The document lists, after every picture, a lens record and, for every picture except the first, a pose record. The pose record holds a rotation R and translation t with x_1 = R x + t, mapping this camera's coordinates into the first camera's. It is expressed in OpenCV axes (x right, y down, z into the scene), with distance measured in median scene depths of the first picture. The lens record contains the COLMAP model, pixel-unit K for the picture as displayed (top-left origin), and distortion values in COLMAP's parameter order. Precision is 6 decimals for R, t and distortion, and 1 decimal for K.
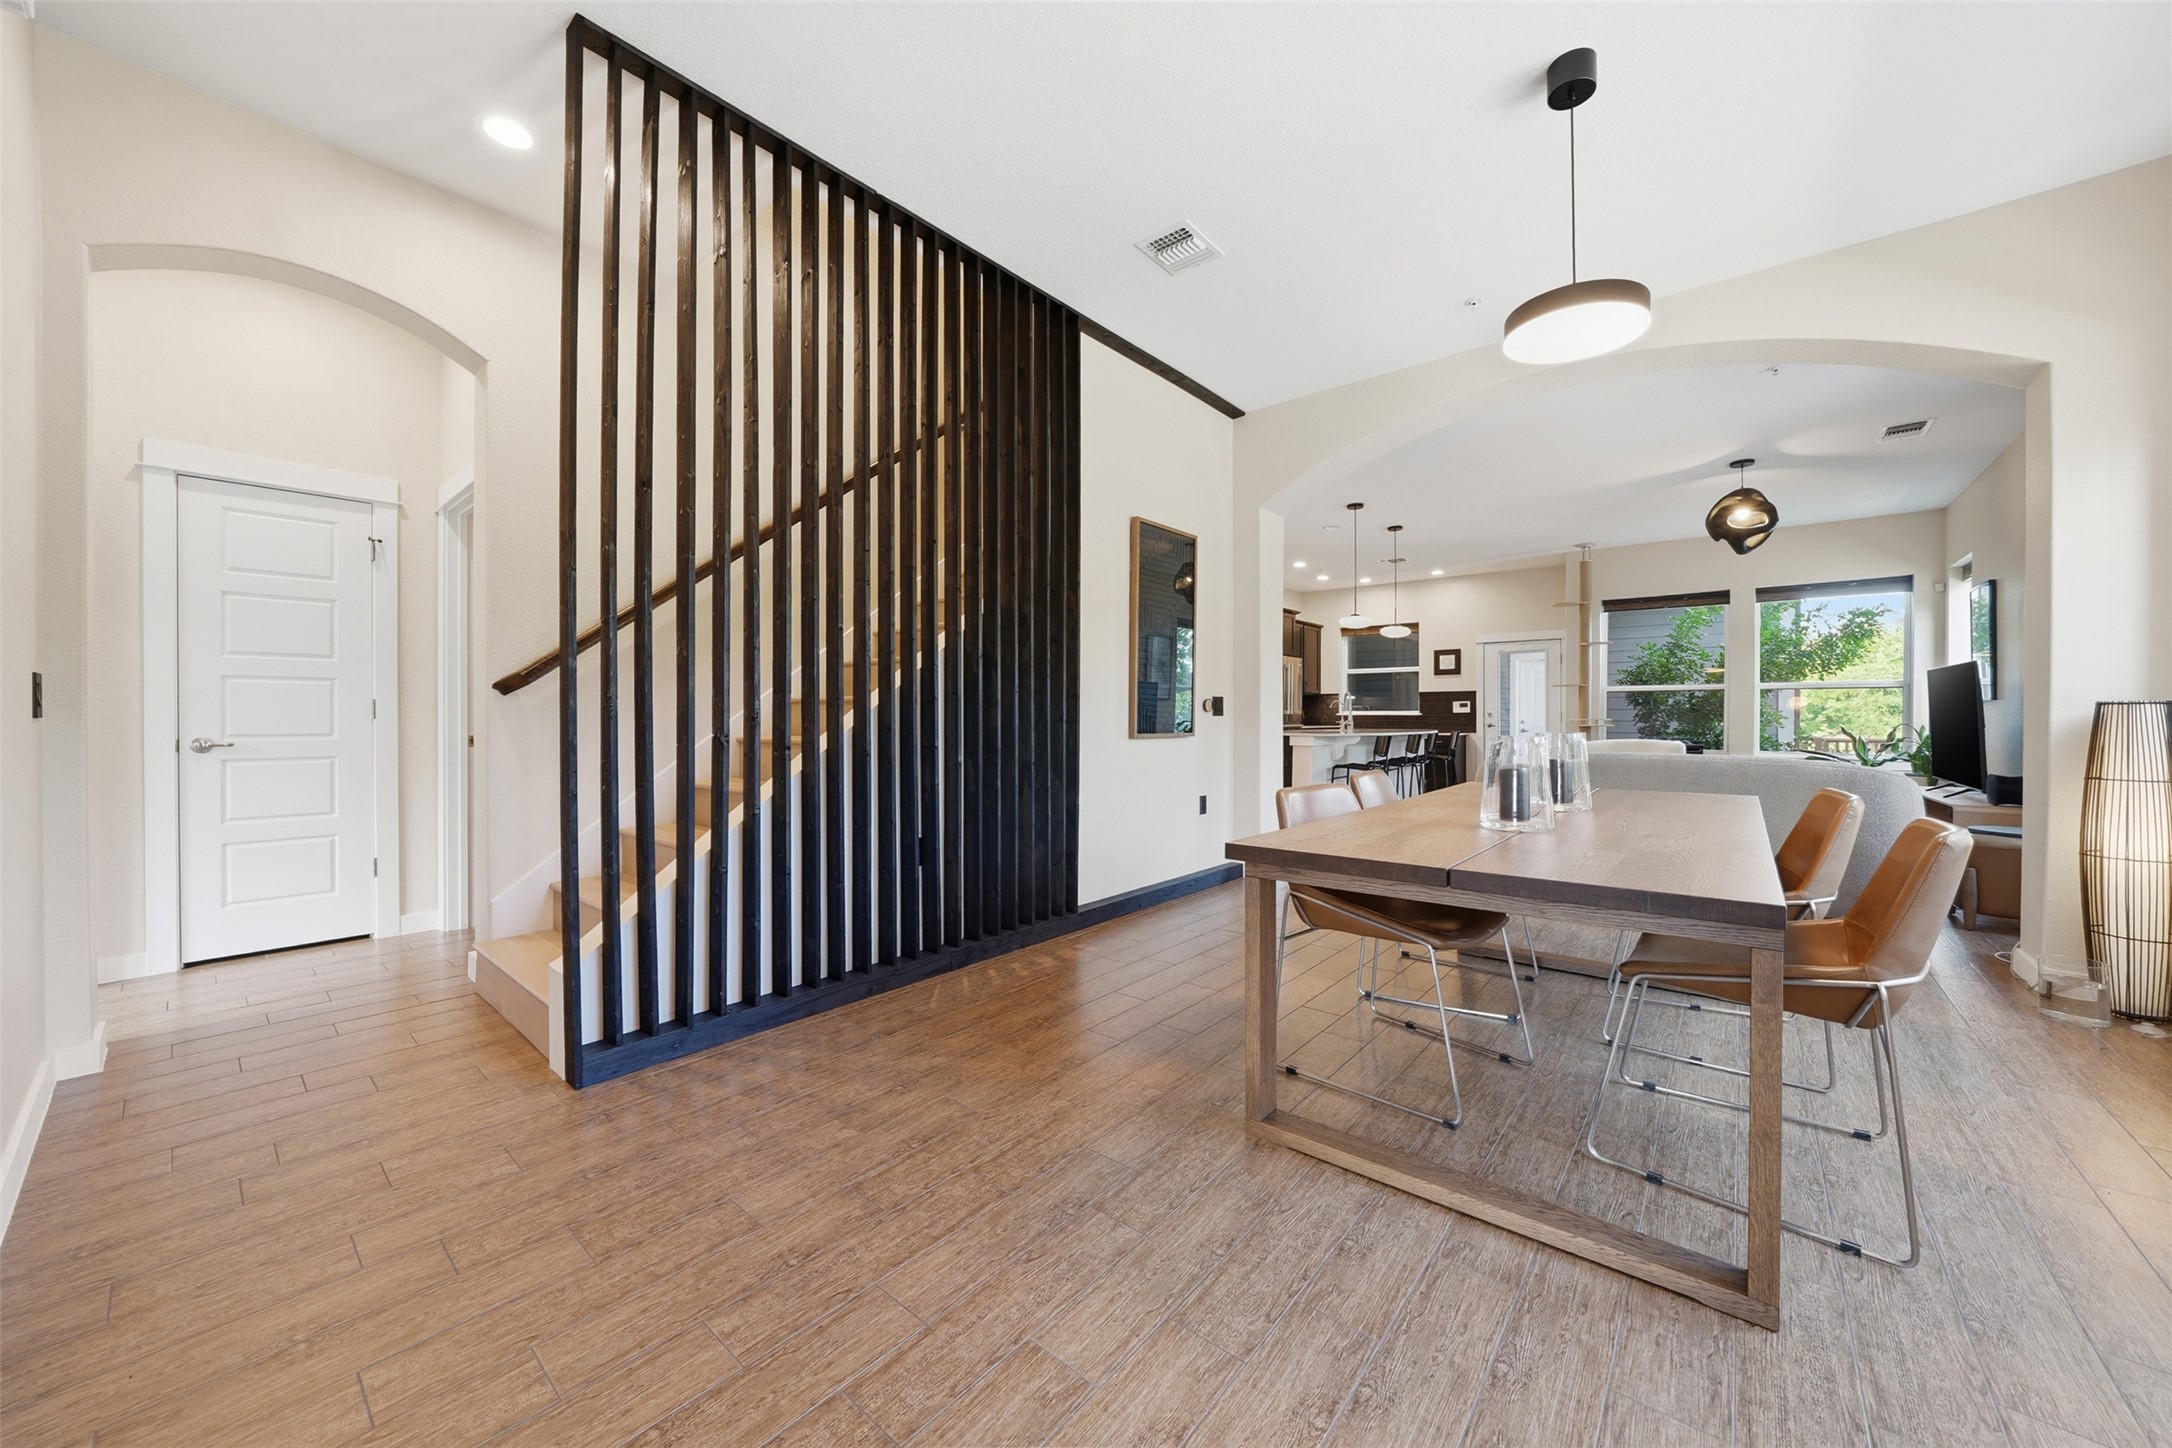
lens RADIAL K [[825.0, 0, 1029.2], [0, 825.0, 723.4], [0, 0, 1]] dist [-0.020335, -0.000086]
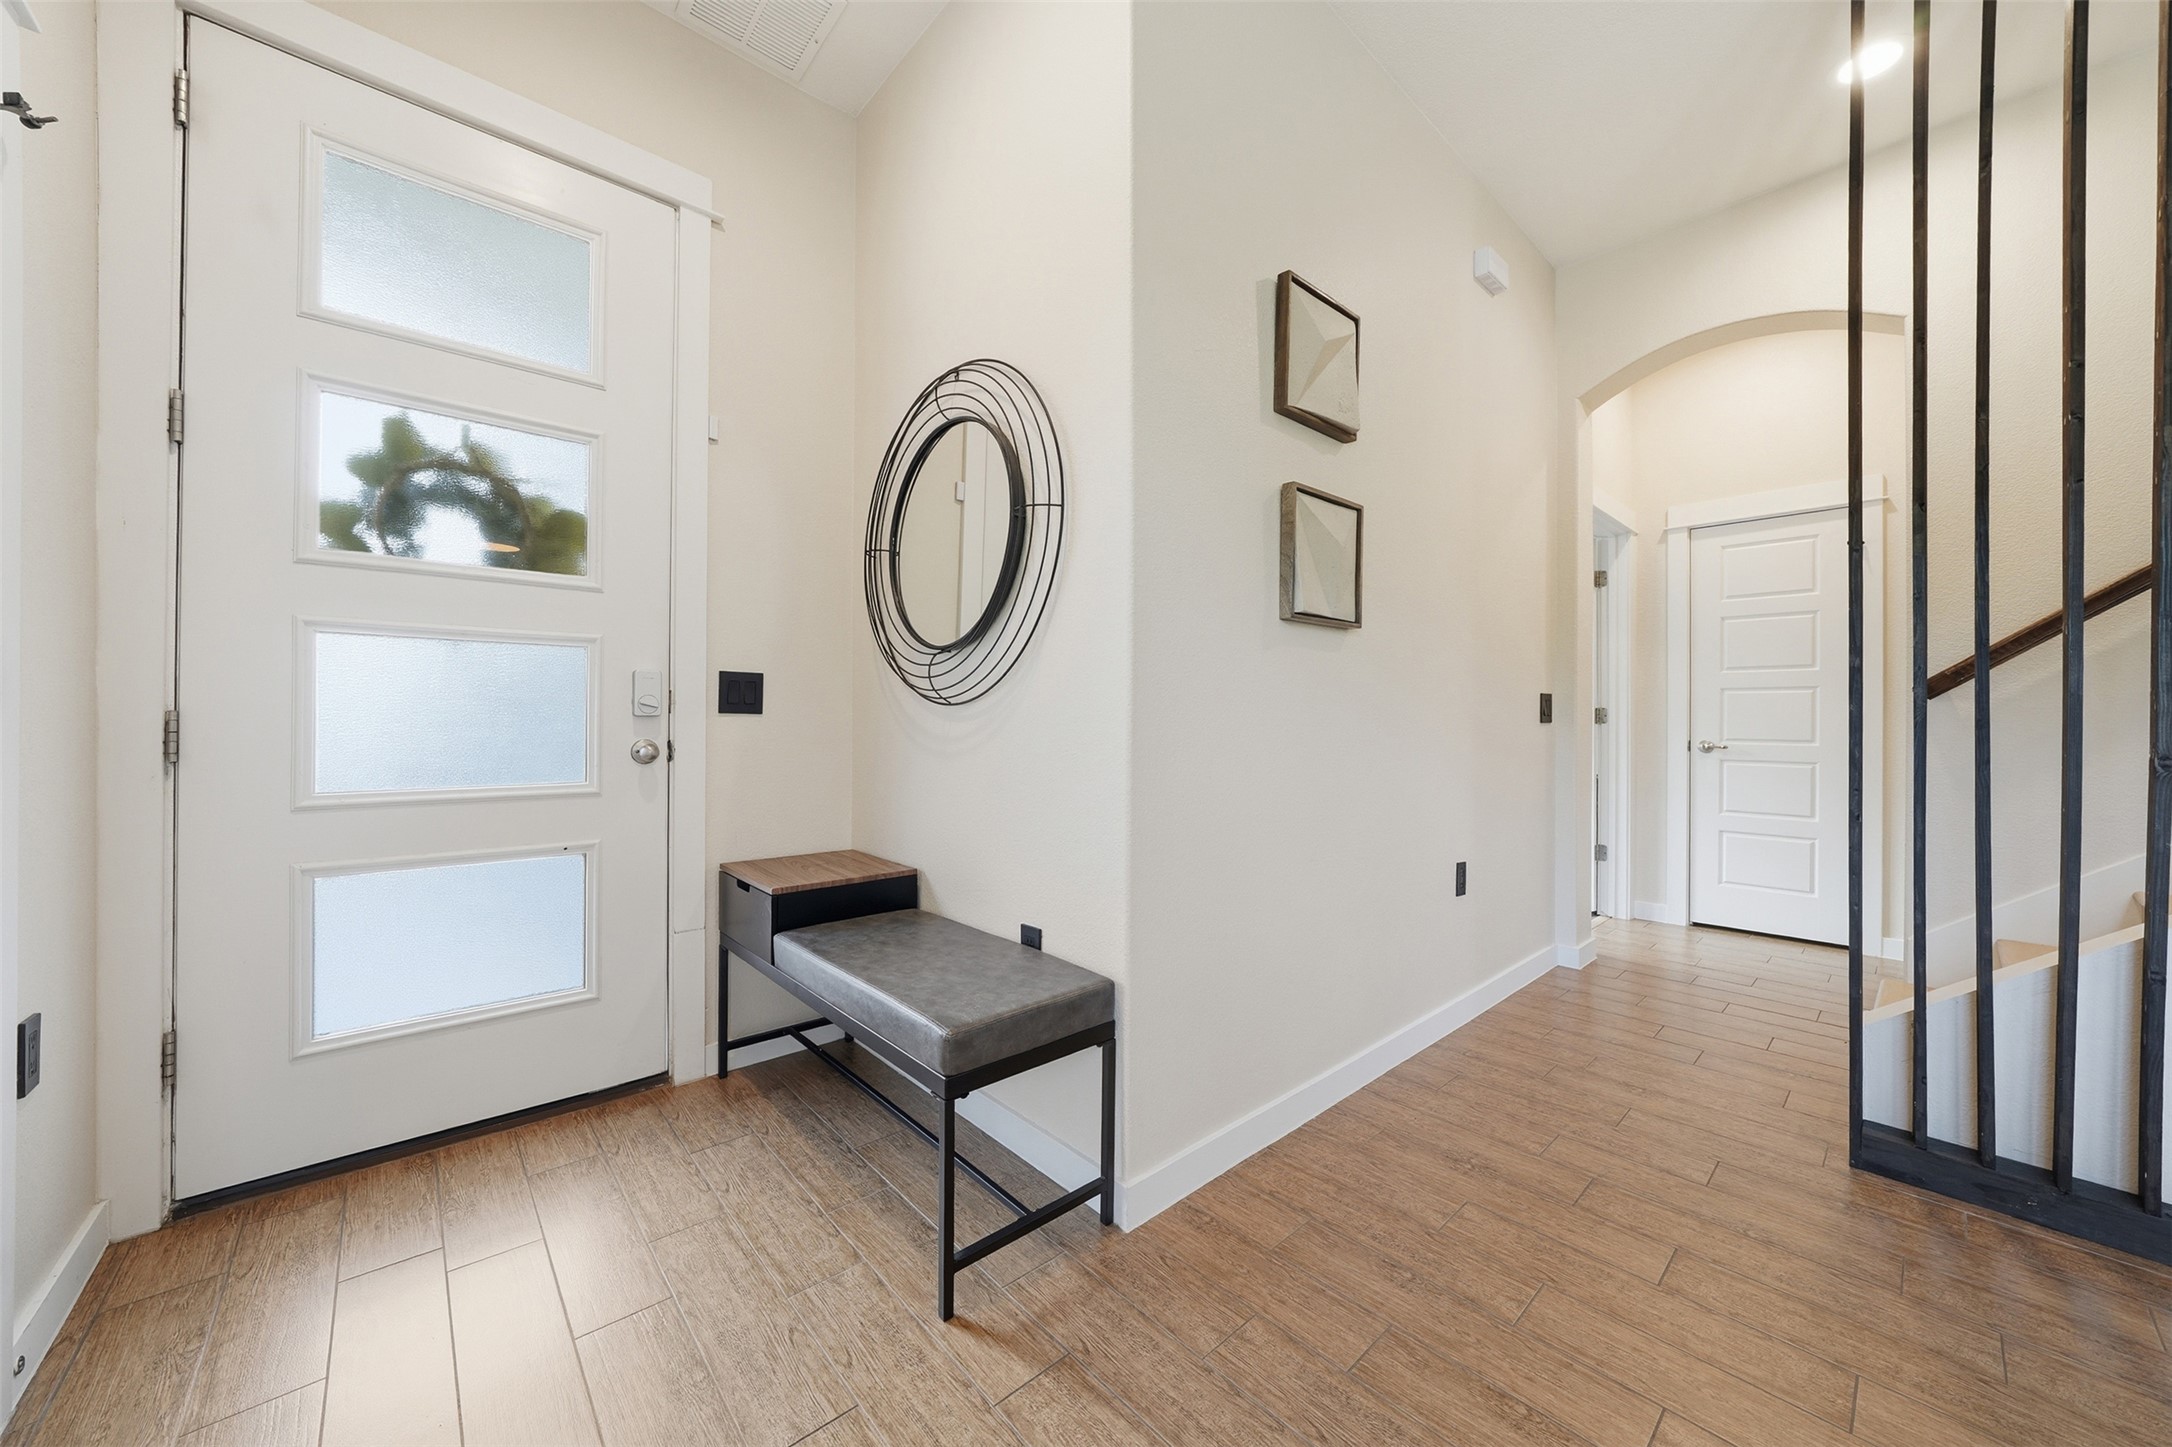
lens RADIAL K [[766.1, 0, 1086.0], [0, 766.1, 723.5], [0, 0, 1]] dist [-0.013314, 0.000653]
pose [[-0.136804, 0.005440, -0.990583, 0.130999], [-0.013923, 0.999876, 0.007413, -0.001821], [0.990500, 0.014806, -0.136711, 0.127905]]
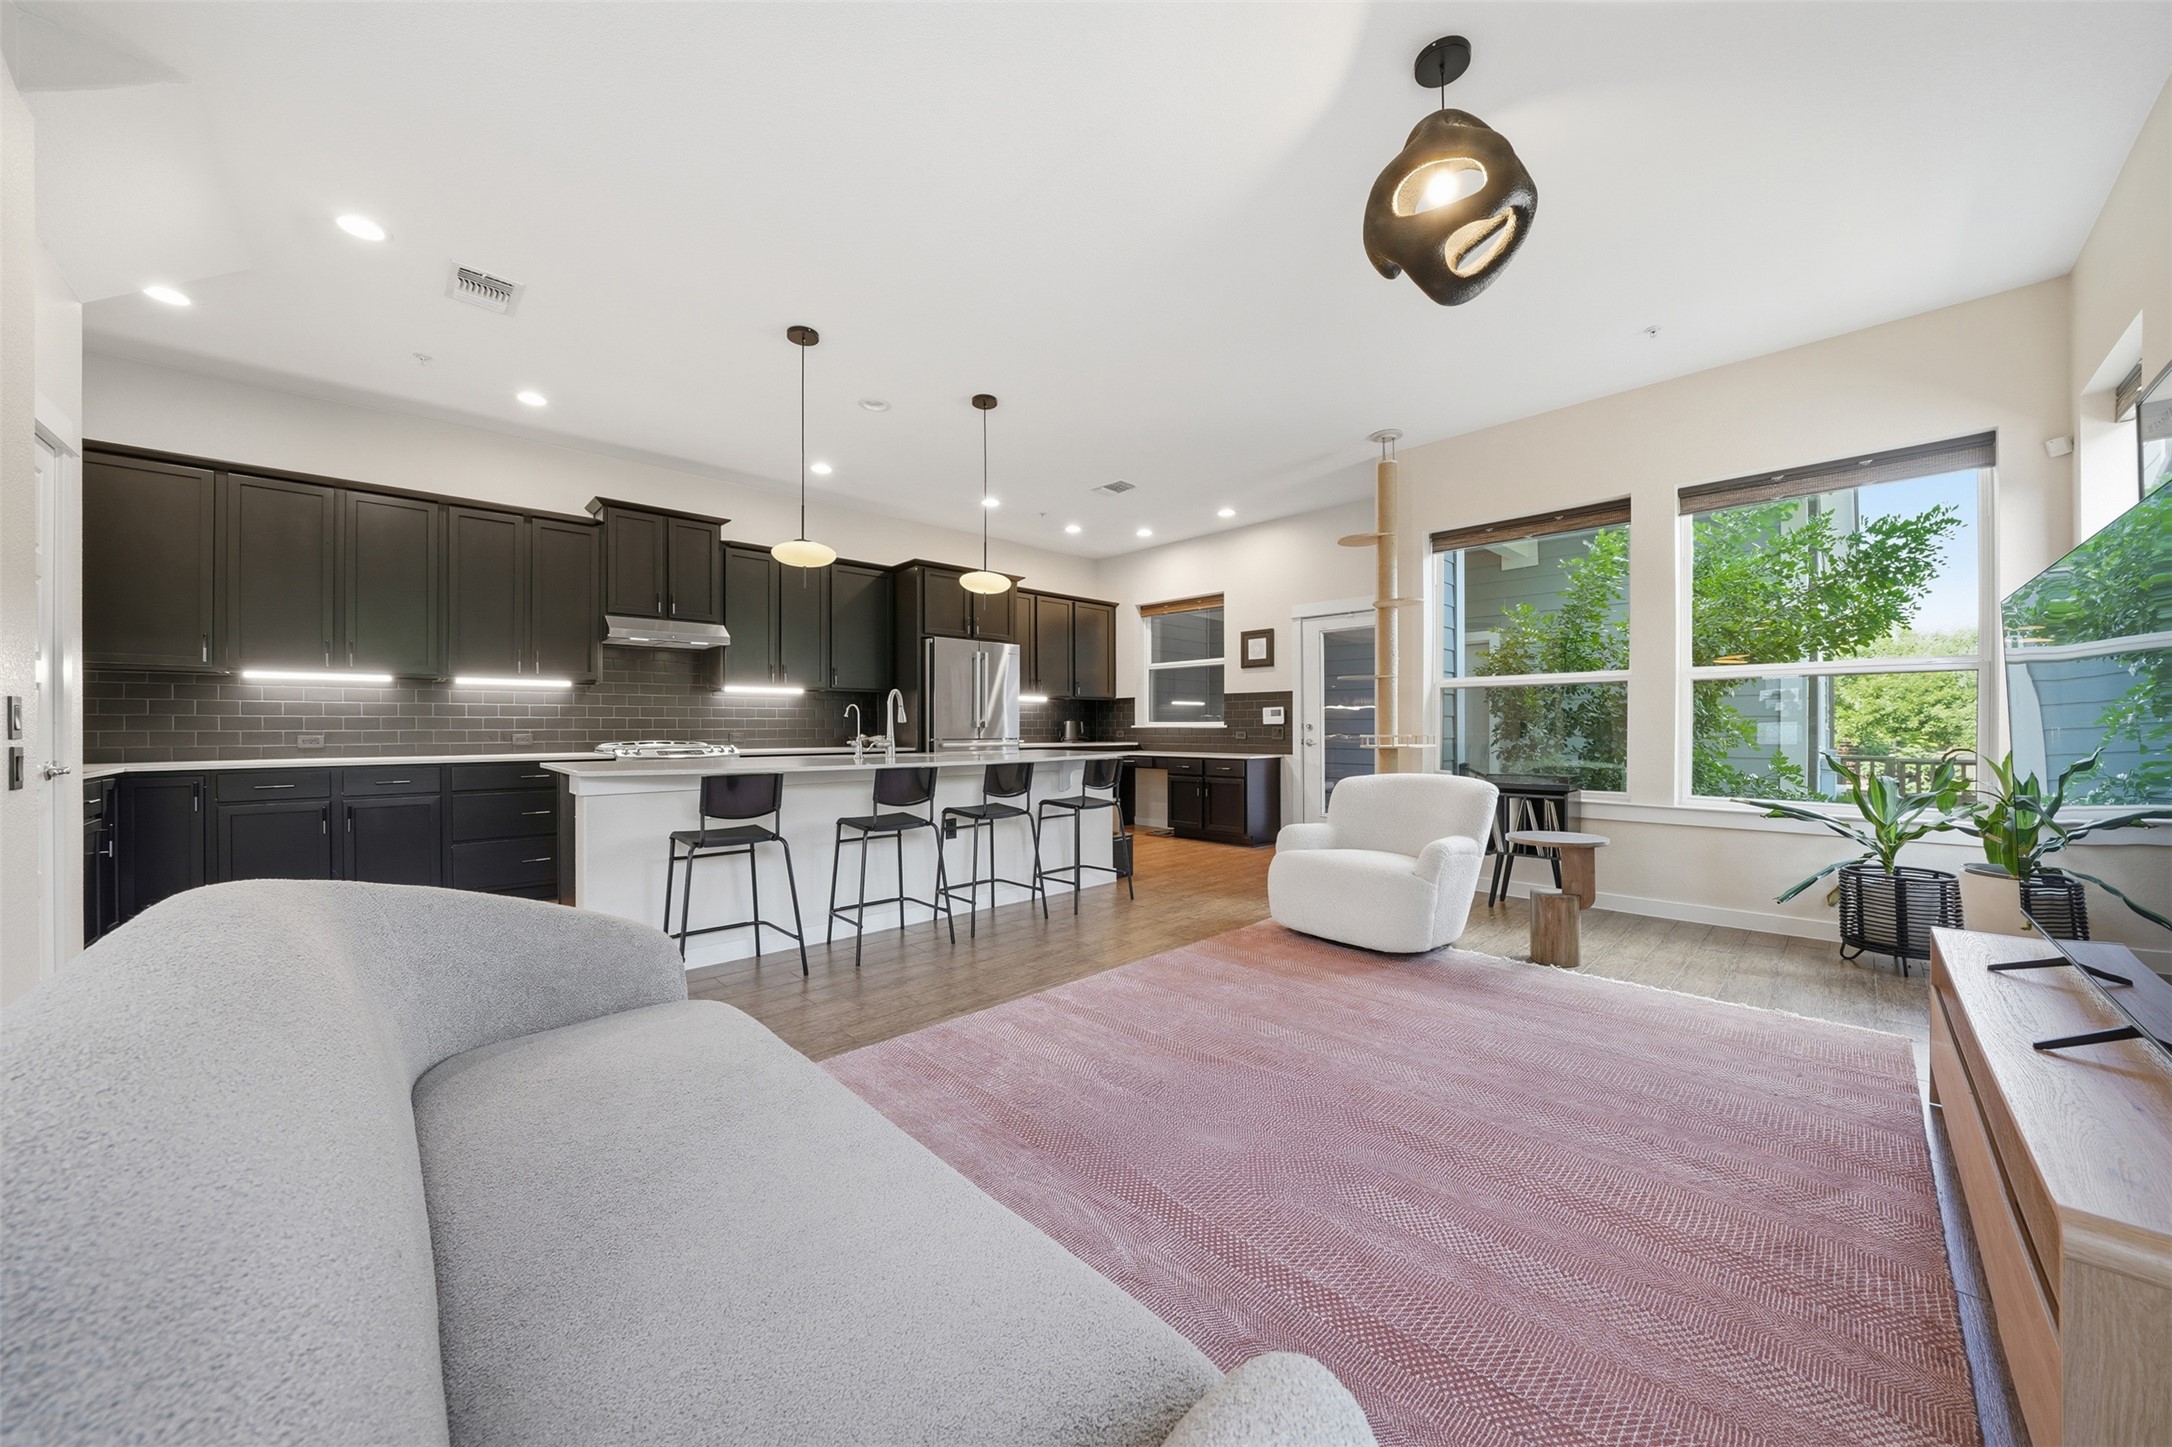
lens RADIAL K [[762.1, 0, 1085.6], [0, 762.1, 735.1], [0, 0, 1]] dist [-0.018213, 0.000421]
pose [[0.996073, -0.002344, -0.088504, 0.577381], [0.002564, 0.999994, 0.002369, -0.007822], [0.088498, -0.002587, 0.996073, 0.496872]]
